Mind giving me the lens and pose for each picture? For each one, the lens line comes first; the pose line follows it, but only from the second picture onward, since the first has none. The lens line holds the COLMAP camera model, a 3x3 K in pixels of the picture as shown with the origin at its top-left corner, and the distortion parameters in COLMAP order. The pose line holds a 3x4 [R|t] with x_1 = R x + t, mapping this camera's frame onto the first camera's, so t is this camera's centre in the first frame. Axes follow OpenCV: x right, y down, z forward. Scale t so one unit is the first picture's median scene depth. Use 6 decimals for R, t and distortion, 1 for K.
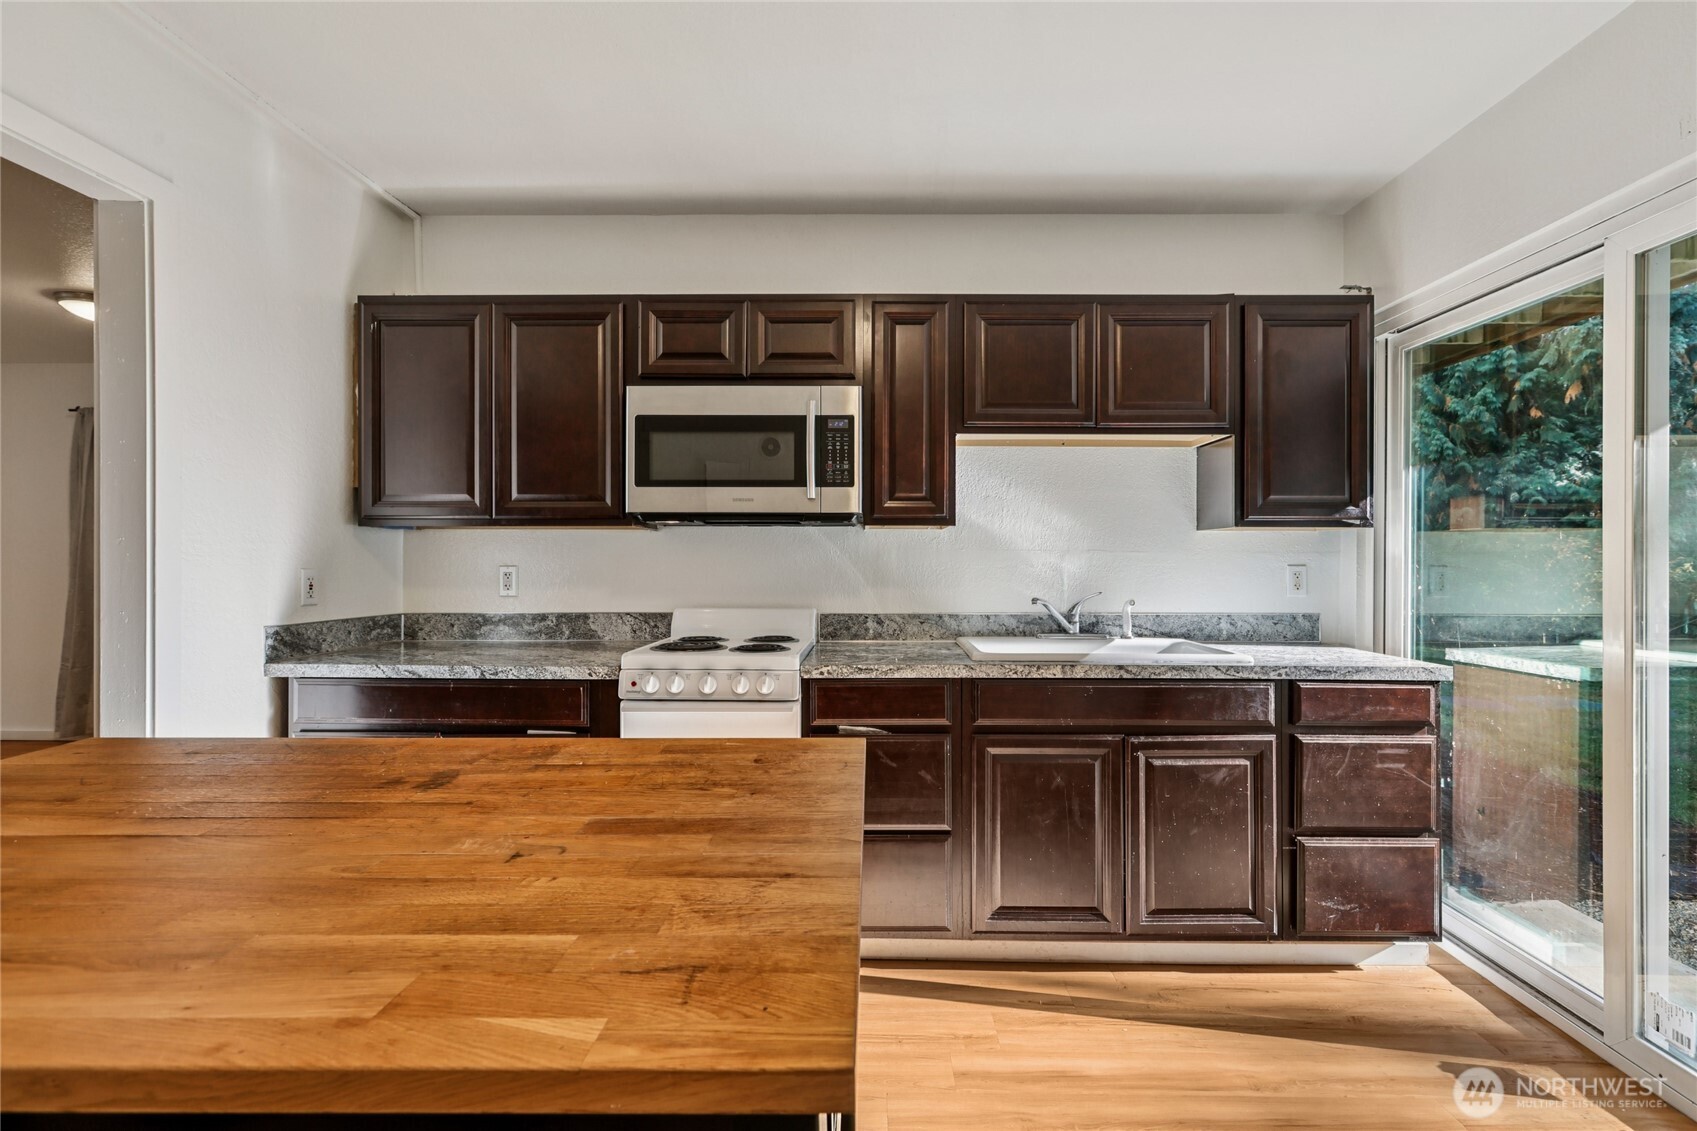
lens RADIAL K [[759.4, 0, 851.0], [0, 759.4, 563.0], [0, 0, 1]] dist [-0.004548, -0.000377]
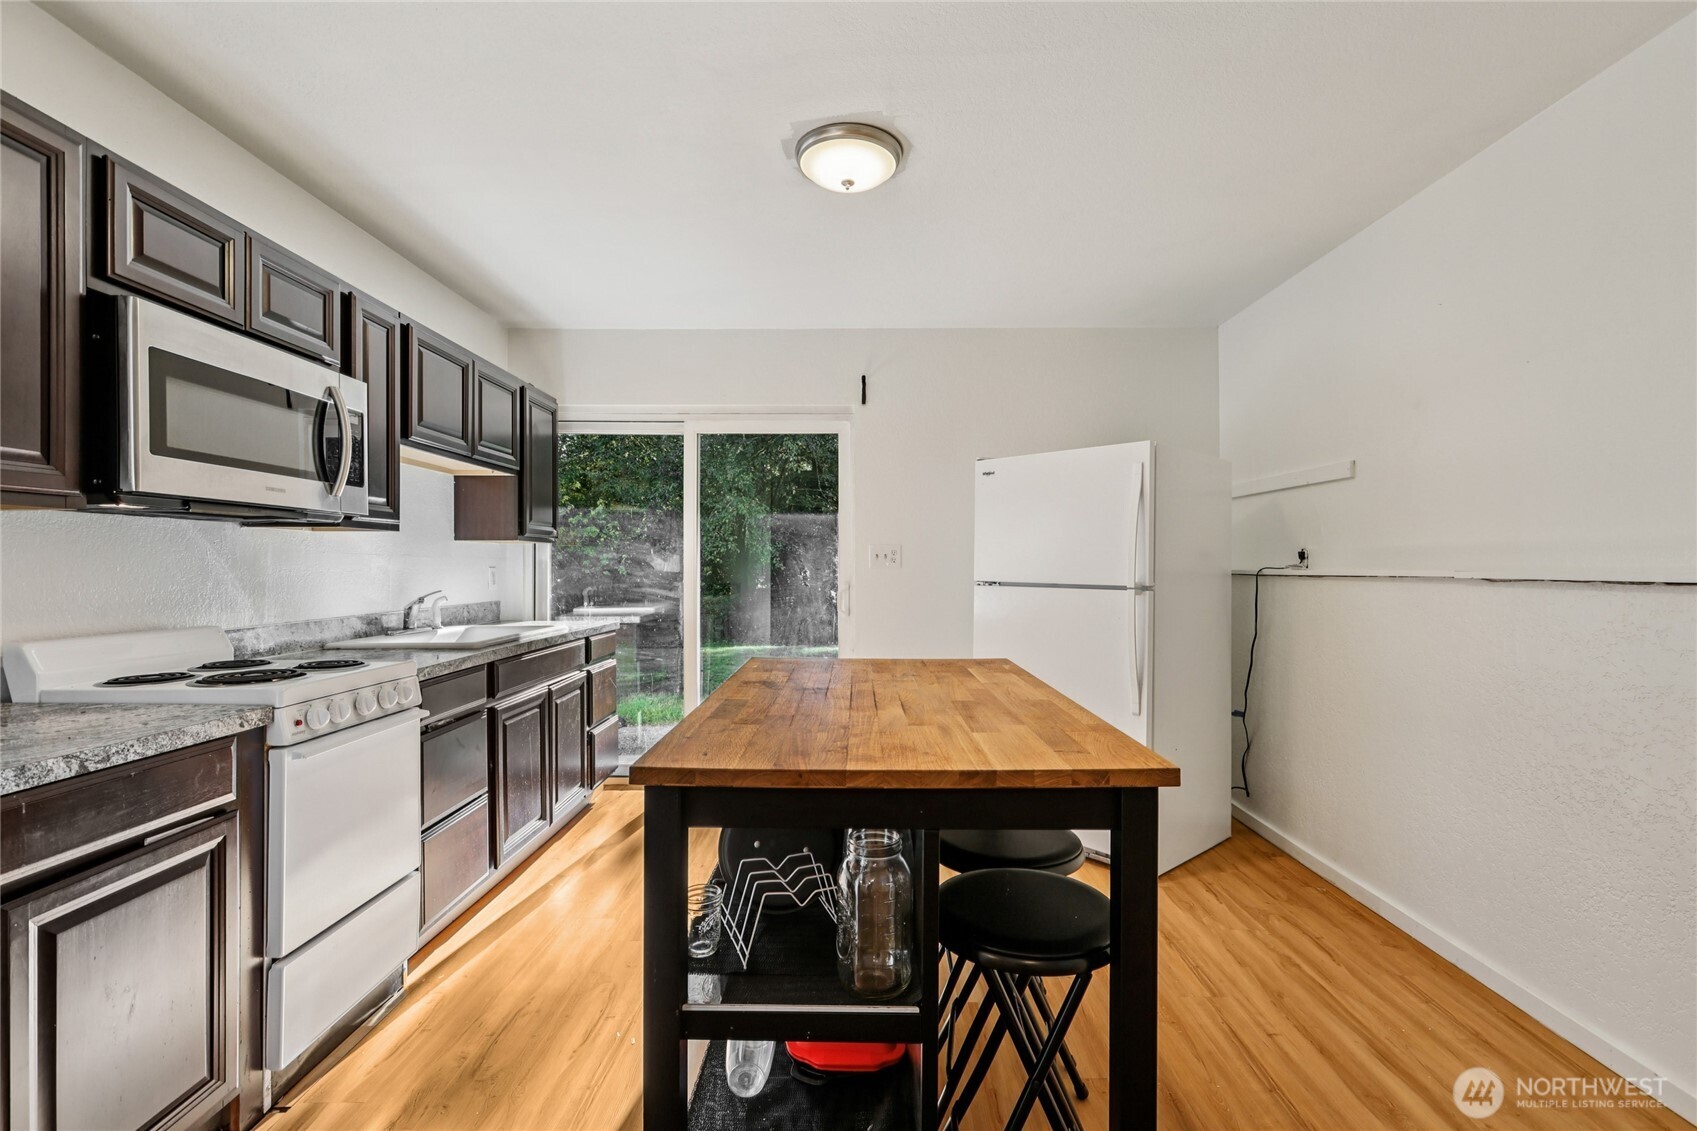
lens RADIAL K [[759.4, 0, 847.5], [0, 759.4, 565.0], [0, 0, 1]] dist [-0.004548, -0.000377]
pose [[0.006882, -0.002988, 0.999972, -0.945197], [0.003345, 0.999990, 0.002965, -0.003339], [-0.999971, 0.003325, 0.006892, 0.381069]]
